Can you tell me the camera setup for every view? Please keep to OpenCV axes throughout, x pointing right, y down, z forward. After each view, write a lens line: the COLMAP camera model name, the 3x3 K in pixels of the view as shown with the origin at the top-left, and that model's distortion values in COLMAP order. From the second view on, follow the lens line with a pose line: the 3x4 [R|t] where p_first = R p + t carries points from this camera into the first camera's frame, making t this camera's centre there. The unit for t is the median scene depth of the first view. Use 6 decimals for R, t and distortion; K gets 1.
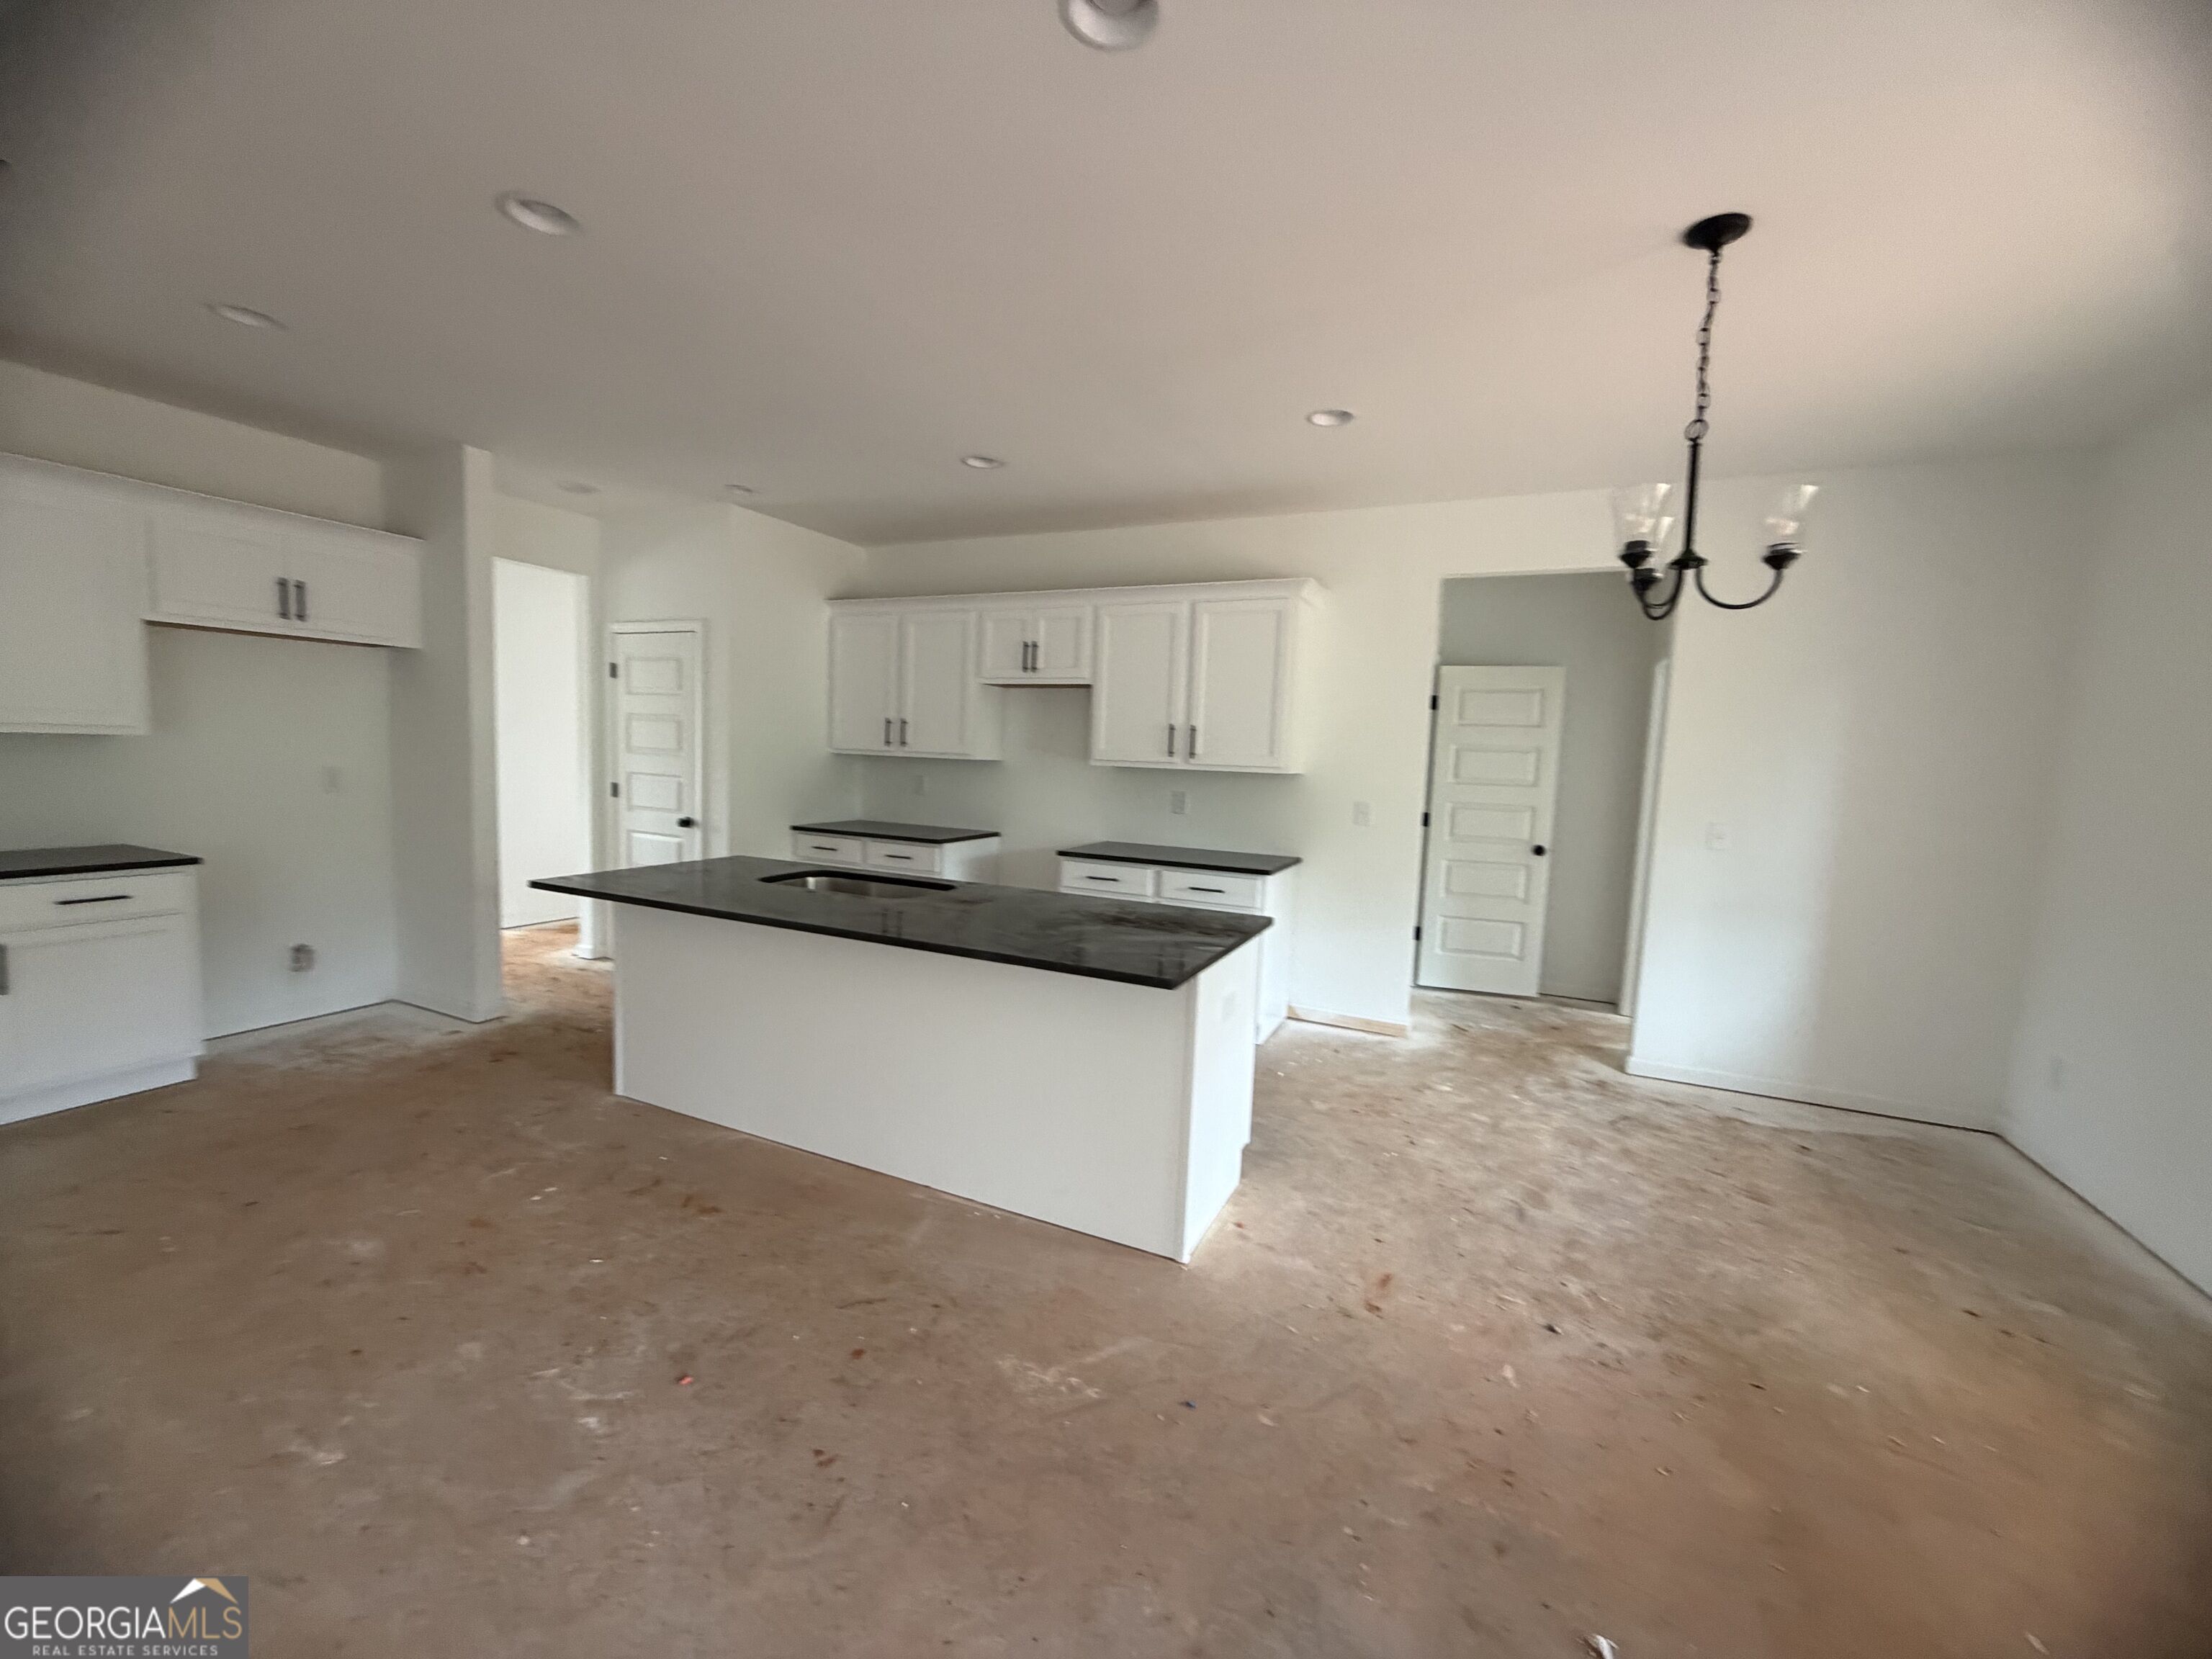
lens RADIAL K [[882.1, 0, 1096.5], [0, 882.1, 828.8], [0, 0, 1]] dist [0.000326, -0.000116]
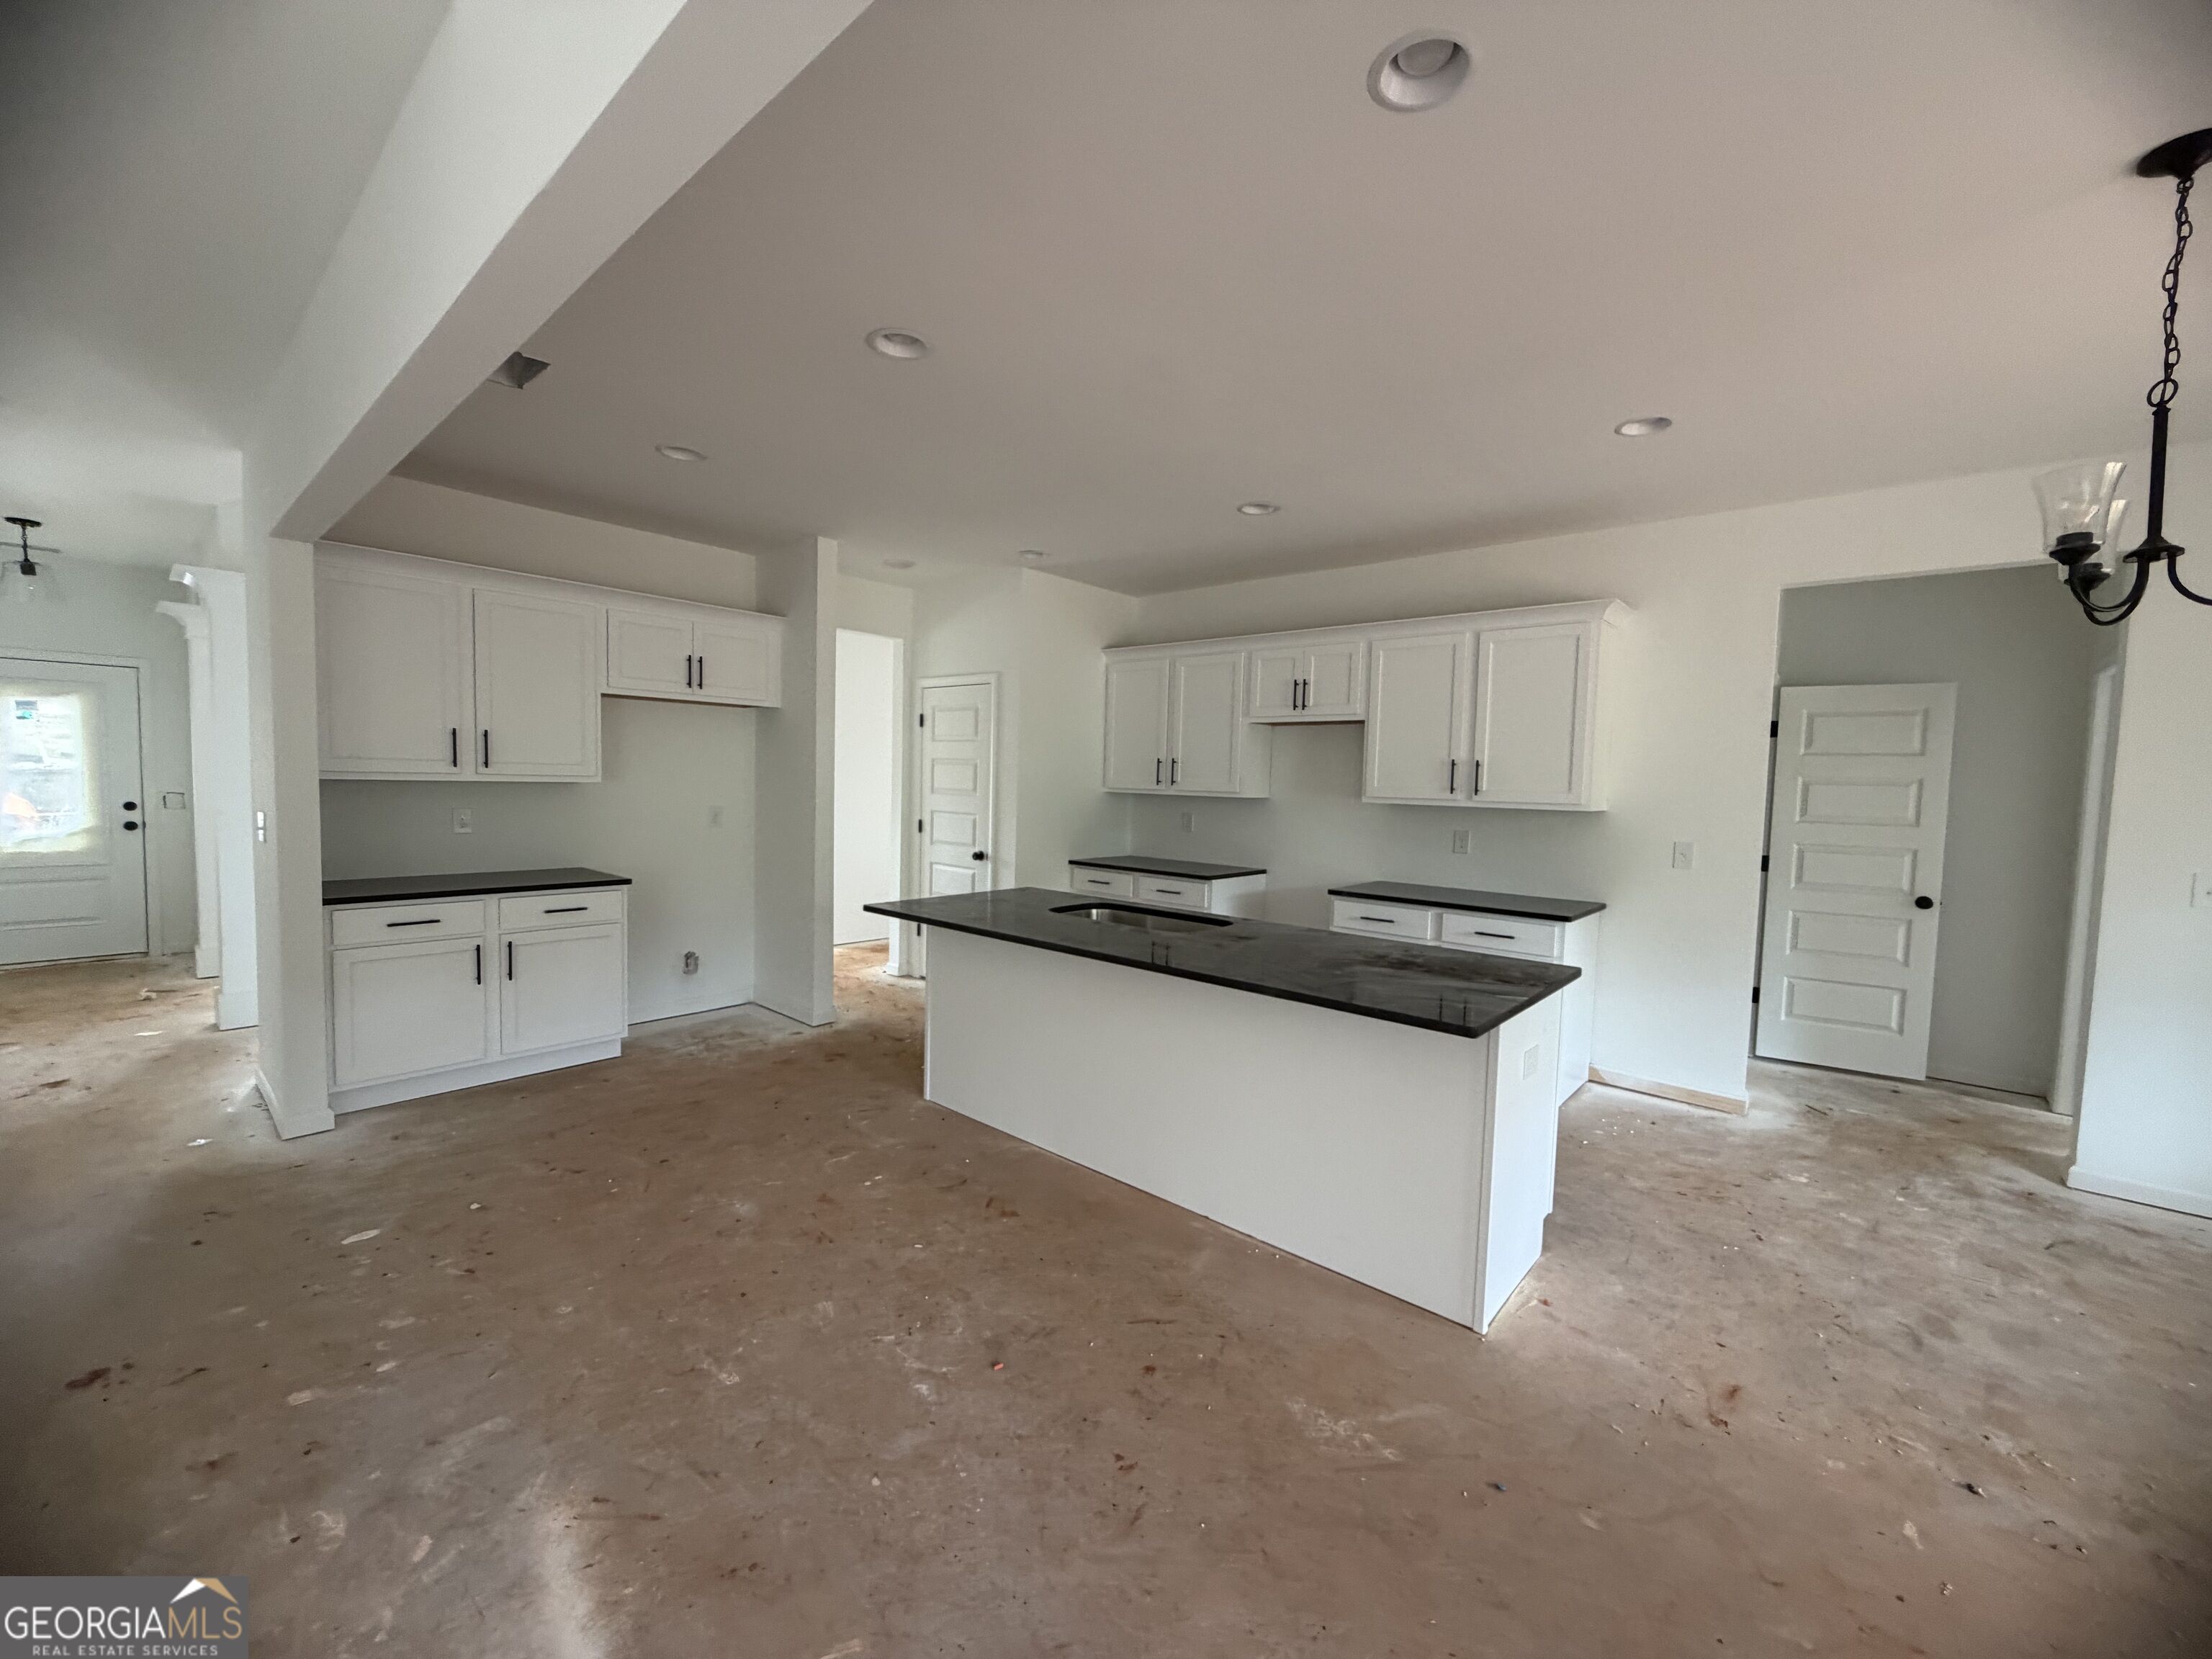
lens RADIAL K [[882.1, 0, 1097.3], [0, 882.1, 826.0], [0, 0, 1]] dist [0.000326, -0.000116]
pose [[0.960994, 0.003605, -0.276547, -0.028419], [-0.016112, 0.998947, -0.042967, 0.000872], [0.276101, 0.045747, 0.960039, -0.027371]]
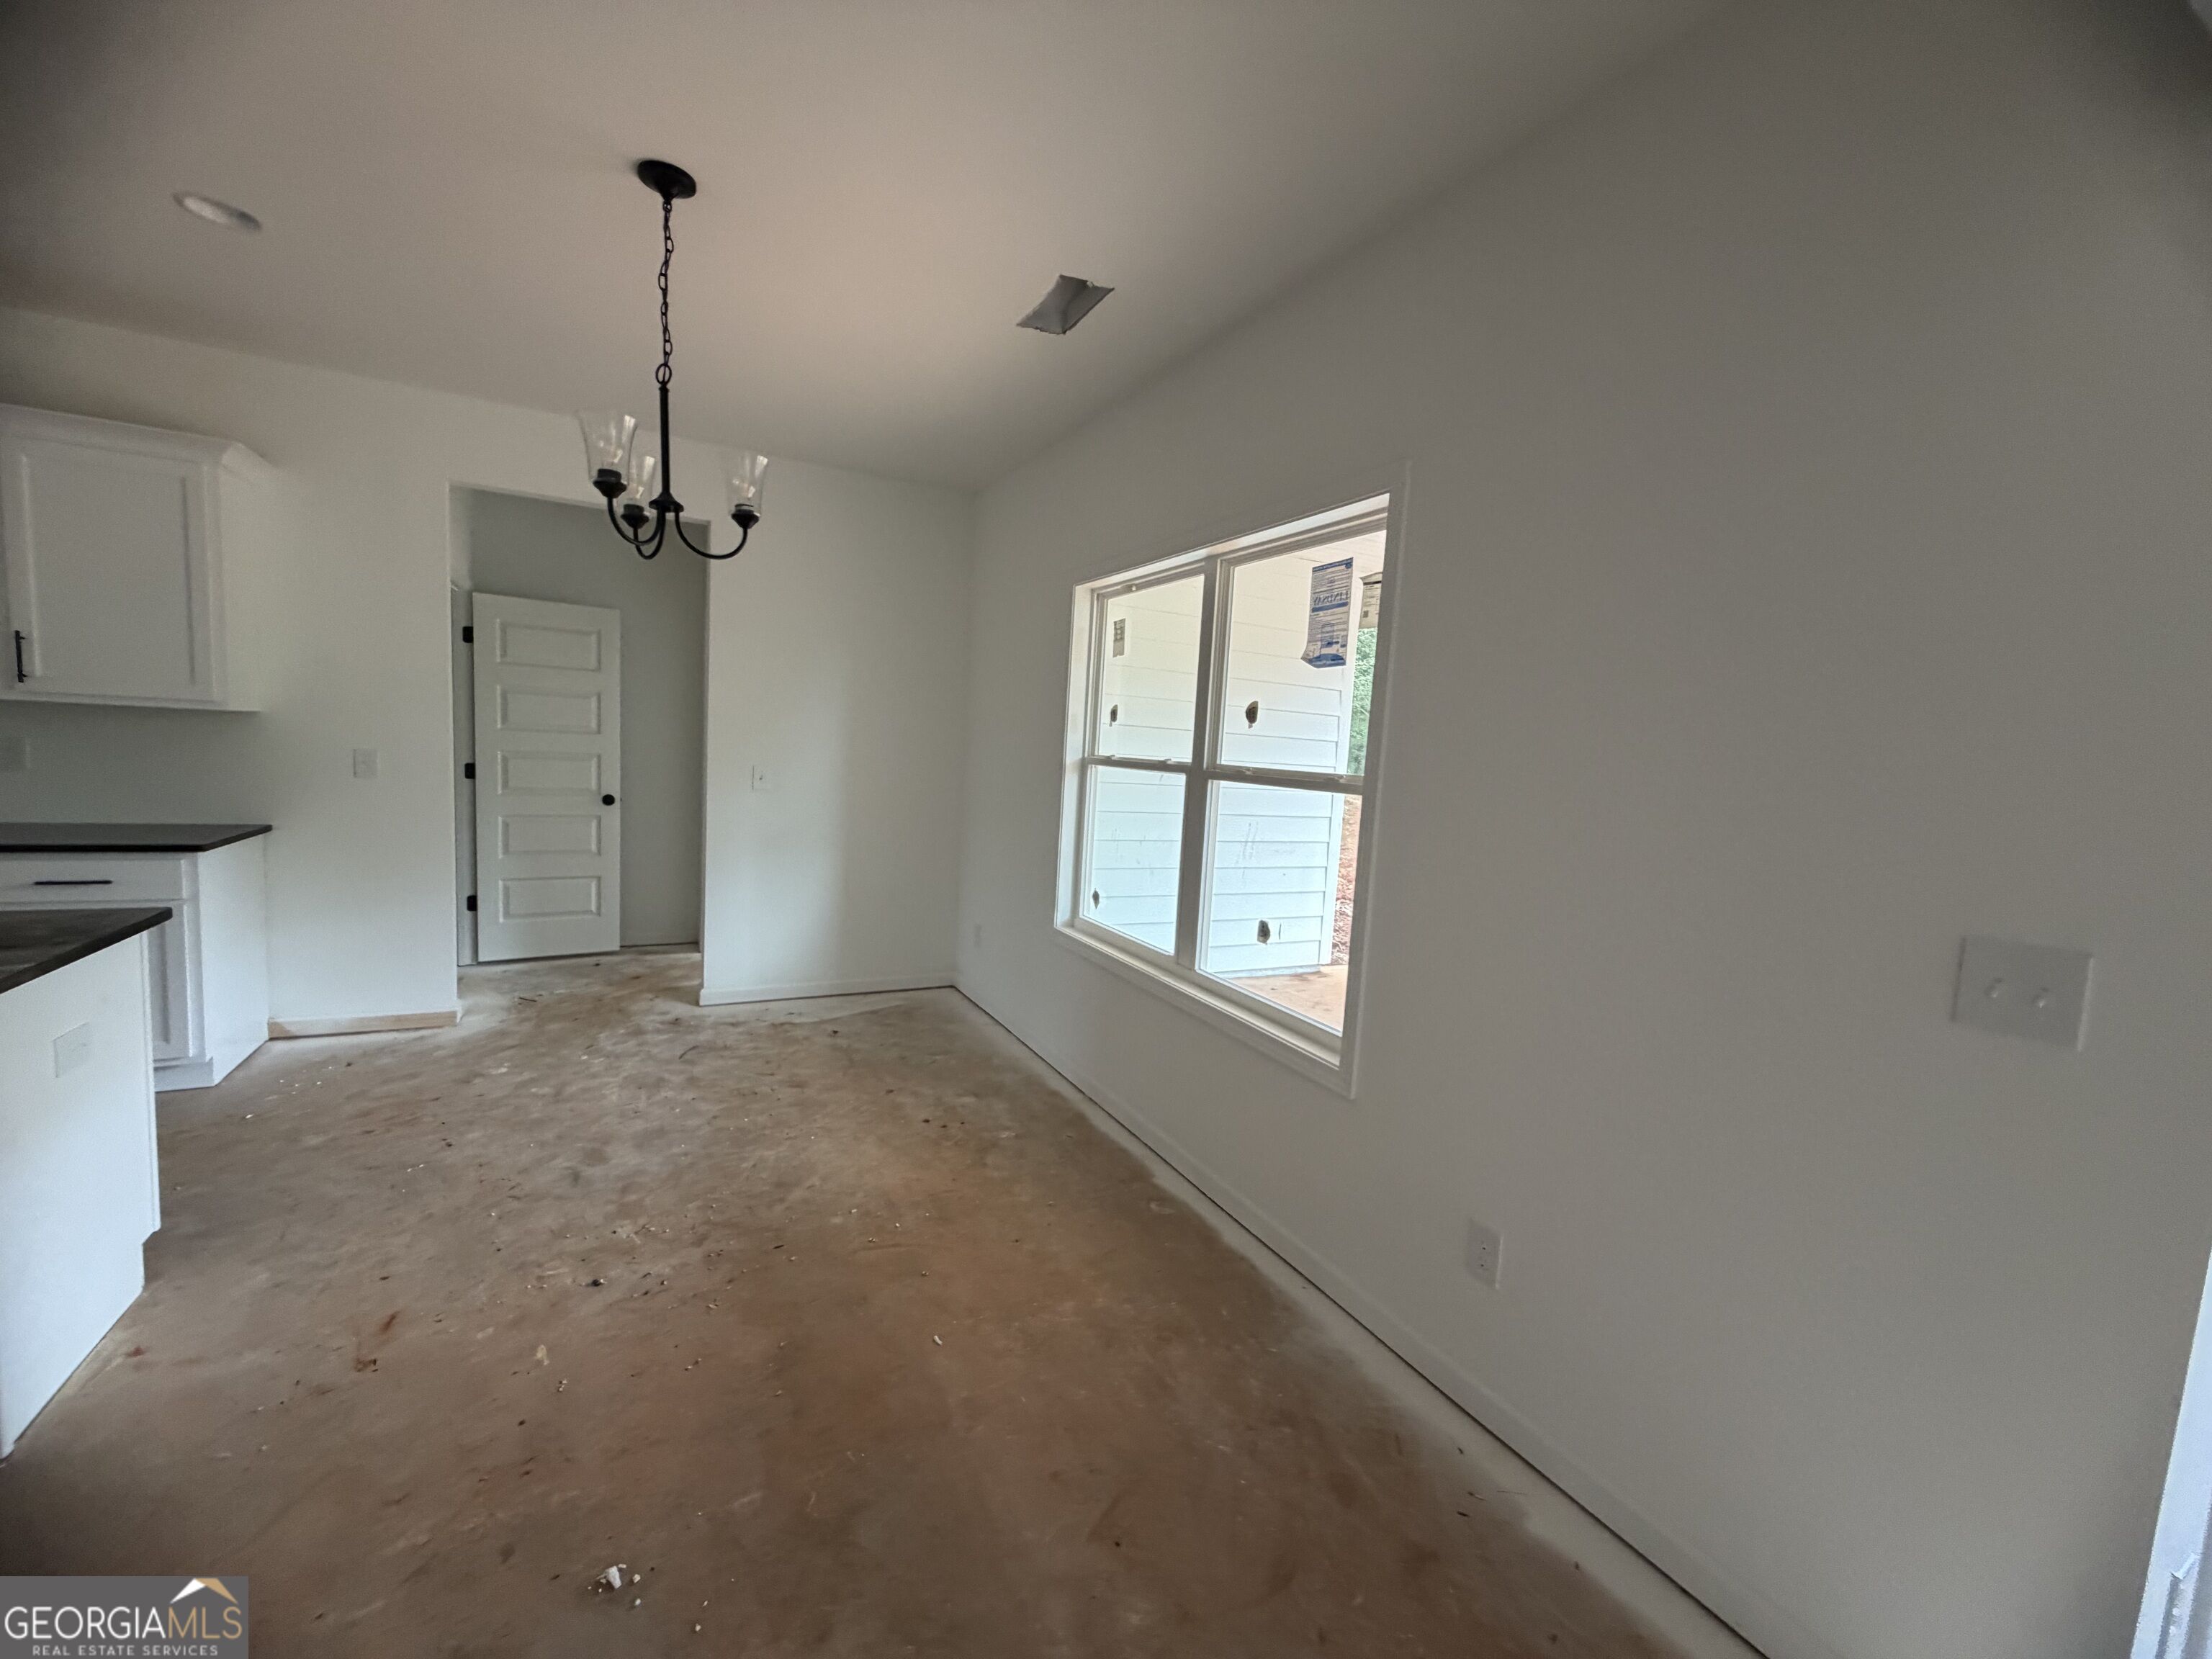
lens RADIAL K [[882.1, 0, 1096.9], [0, 882.1, 829.4], [0, 0, 1]] dist [0.000326, -0.000116]
pose [[0.603190, -0.077000, 0.793872, 0.084726], [0.036344, 0.996949, 0.069083, 0.014552], [-0.796769, -0.012818, 0.604148, -0.017261]]
